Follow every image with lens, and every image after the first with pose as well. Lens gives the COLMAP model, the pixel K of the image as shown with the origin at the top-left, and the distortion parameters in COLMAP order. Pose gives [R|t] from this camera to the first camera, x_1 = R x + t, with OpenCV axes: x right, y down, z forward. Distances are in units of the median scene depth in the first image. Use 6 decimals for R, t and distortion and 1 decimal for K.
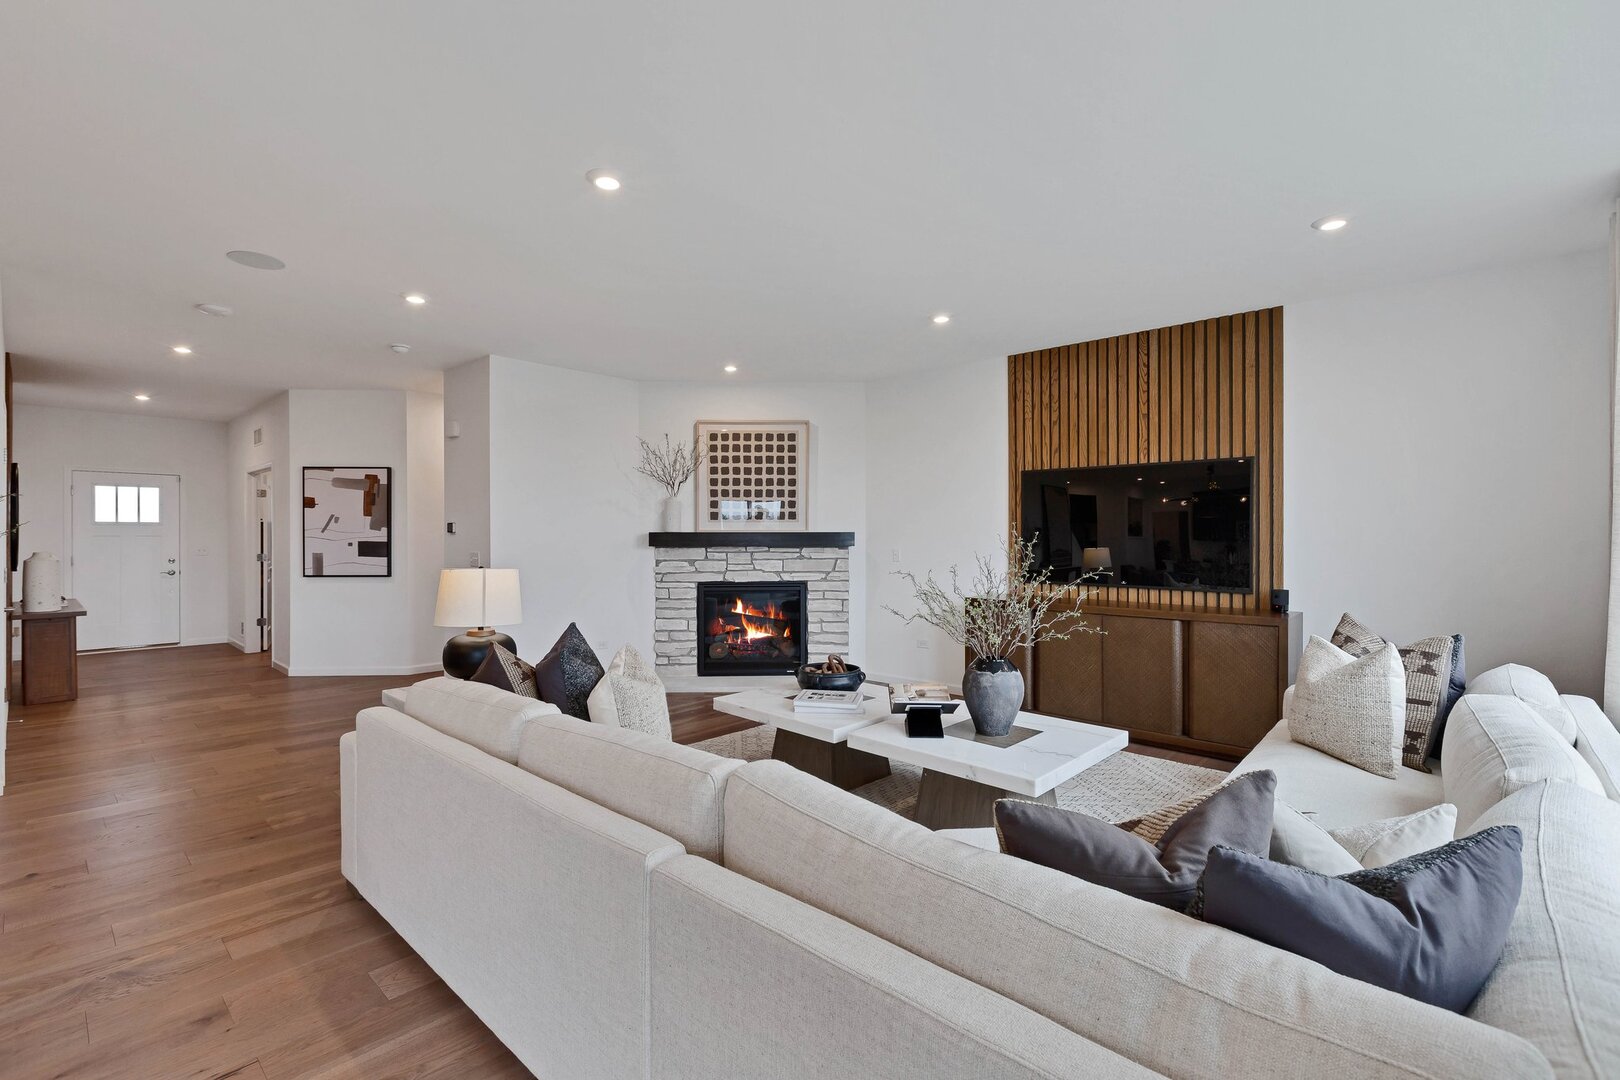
lens RADIAL K [[736.0, 0, 806.5], [0, 736.0, 539.3], [0, 0, 1]] dist [-0.002798, -0.000275]
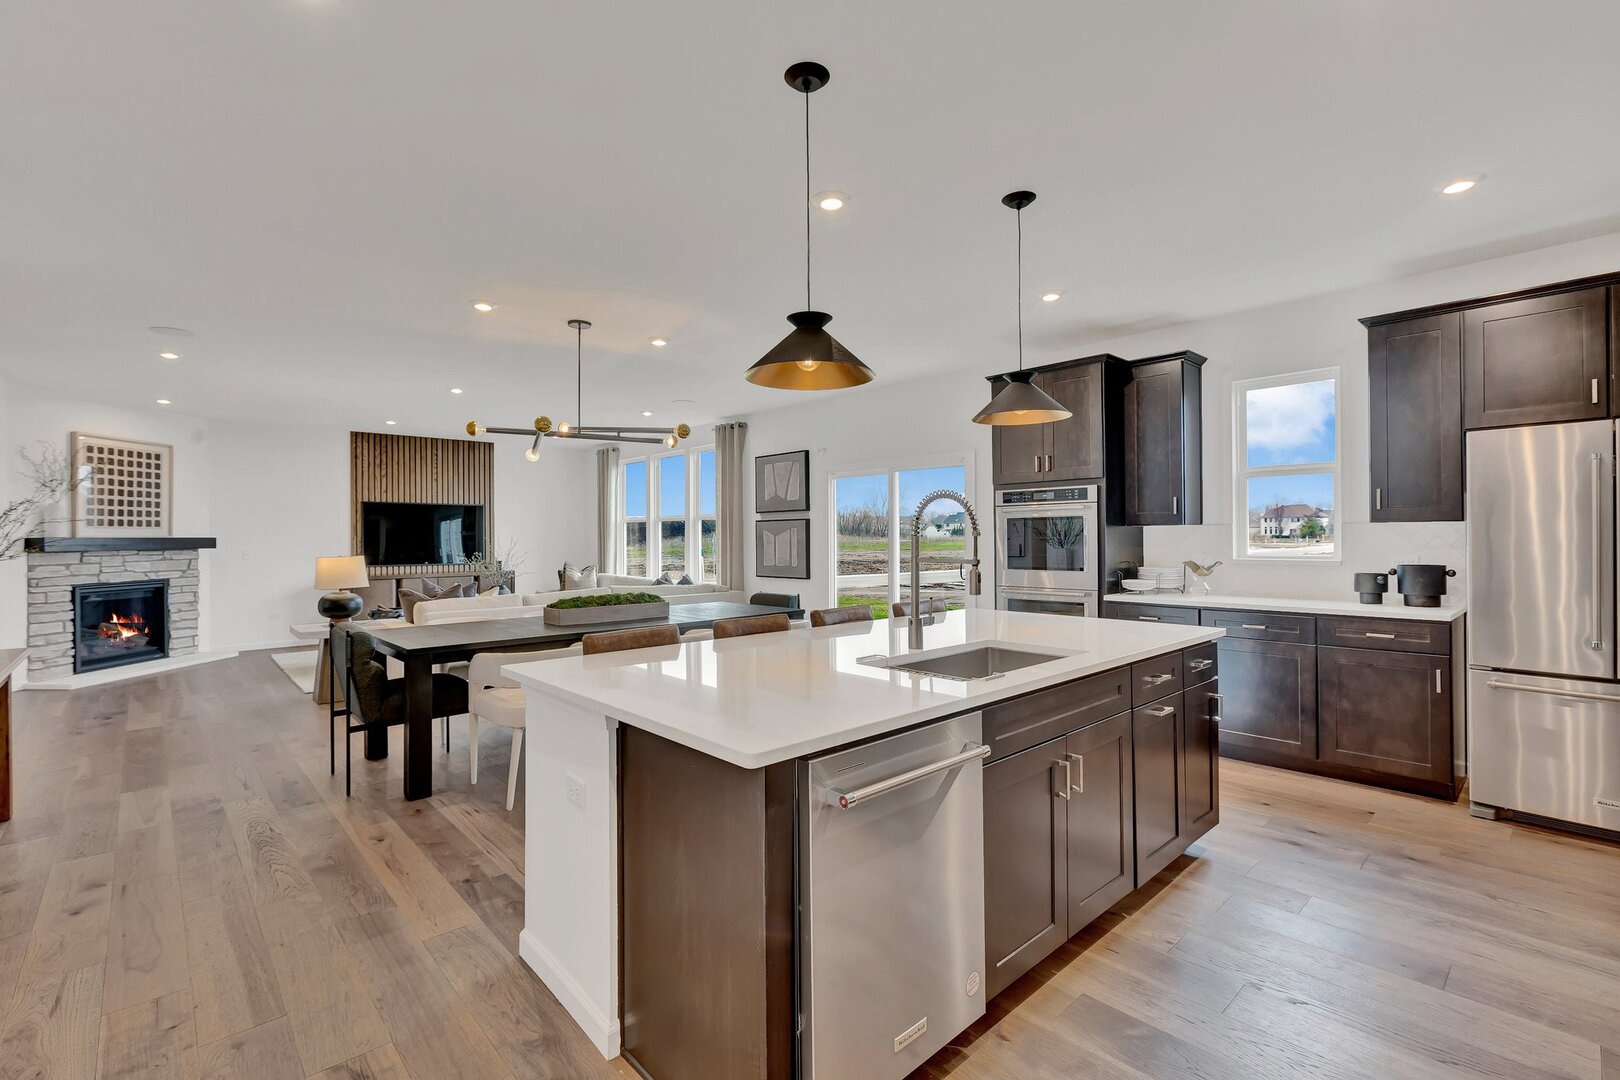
lens RADIAL K [[736.0, 0, 784.9], [0, 736.0, 534.7], [0, 0, 1]] dist [-0.002798, -0.000275]
pose [[0.114983, 0.005044, 0.993355, -1.072953], [0.009858, 0.999932, -0.006219, 0.002714], [-0.993319, 0.010508, 0.114925, -0.131595]]
